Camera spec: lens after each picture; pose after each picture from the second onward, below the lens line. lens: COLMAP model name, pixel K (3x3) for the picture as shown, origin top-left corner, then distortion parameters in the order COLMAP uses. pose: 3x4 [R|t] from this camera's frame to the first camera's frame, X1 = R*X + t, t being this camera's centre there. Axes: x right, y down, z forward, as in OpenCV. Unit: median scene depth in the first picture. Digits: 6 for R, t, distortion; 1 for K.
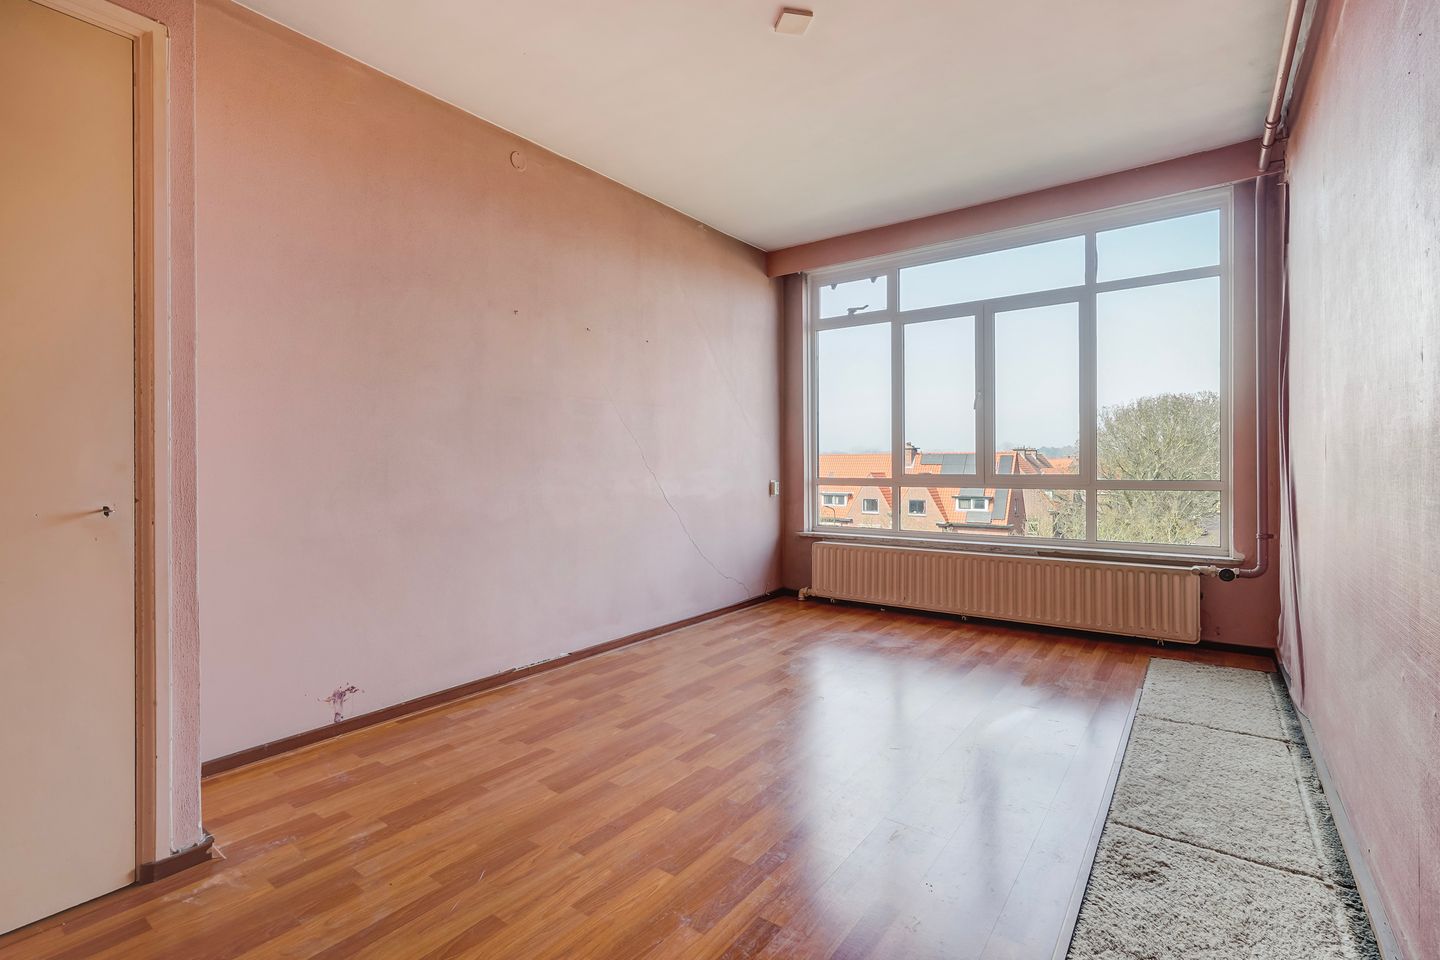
lens RADIAL K [[654.2, 0, 722.9], [0, 654.2, 470.0], [0, 0, 1]] dist [0.002148, 0.000407]
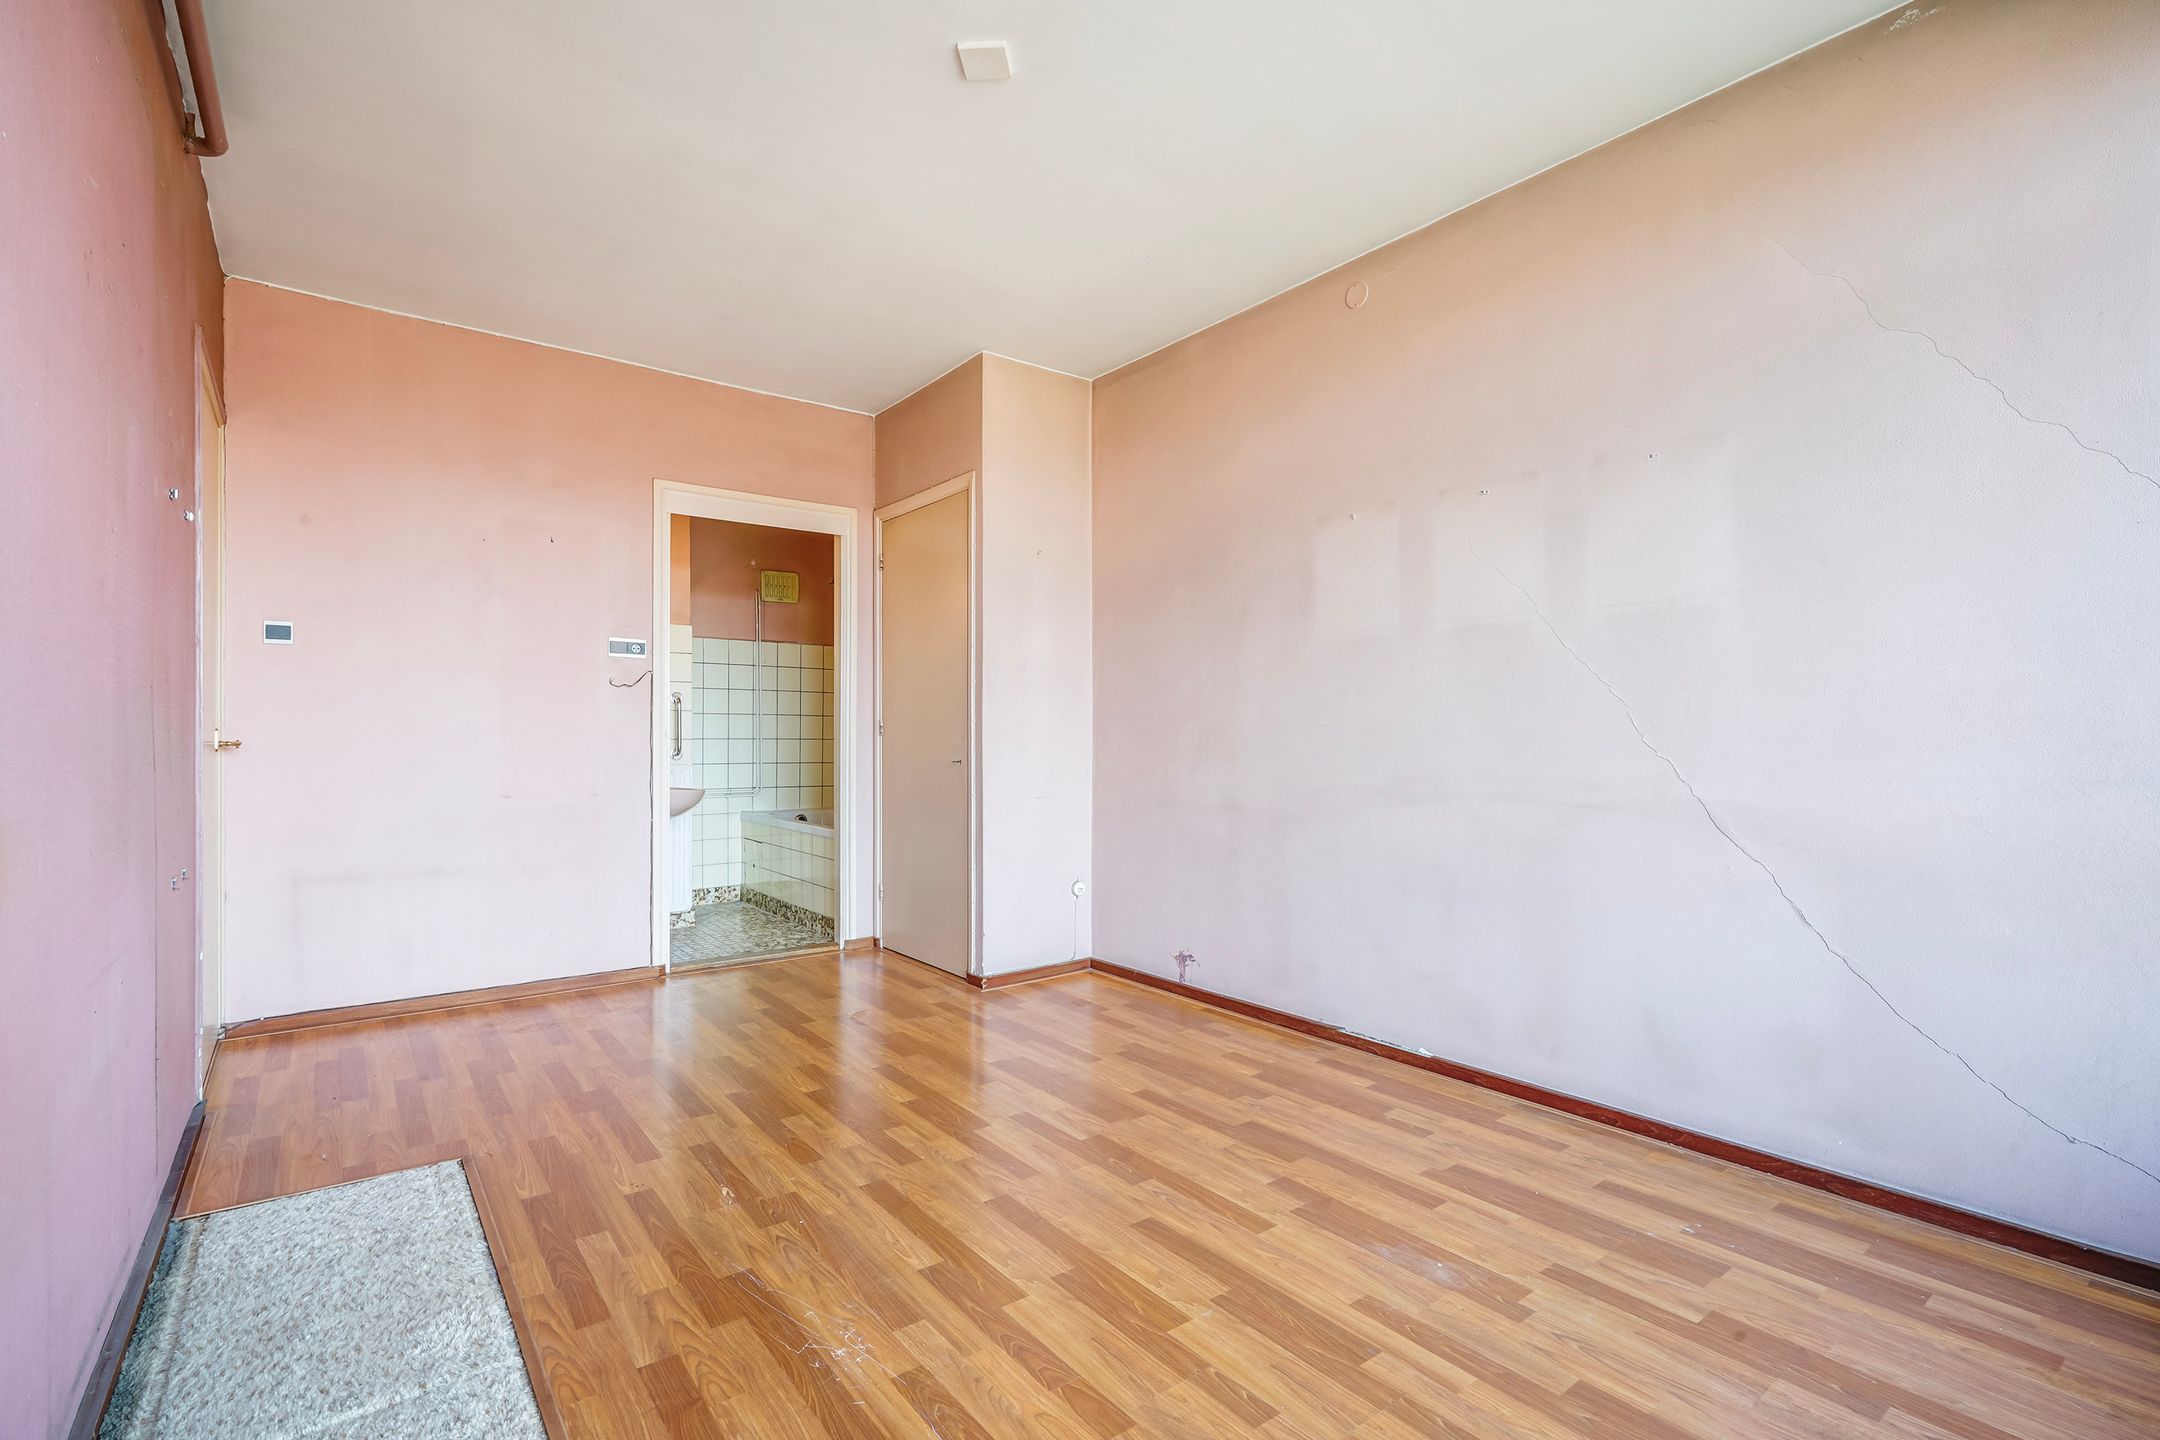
lens RADIAL K [[981.3, 0, 1091.8], [0, 981.3, 737.9], [0, 0, 1]] dist [0.002148, 0.000407]
pose [[-0.286303, 0.001203, -0.958138, 0.844444], [0.002266, 0.999997, 0.000578, -0.009517], [0.958136, -0.002005, -0.286305, 1.150649]]
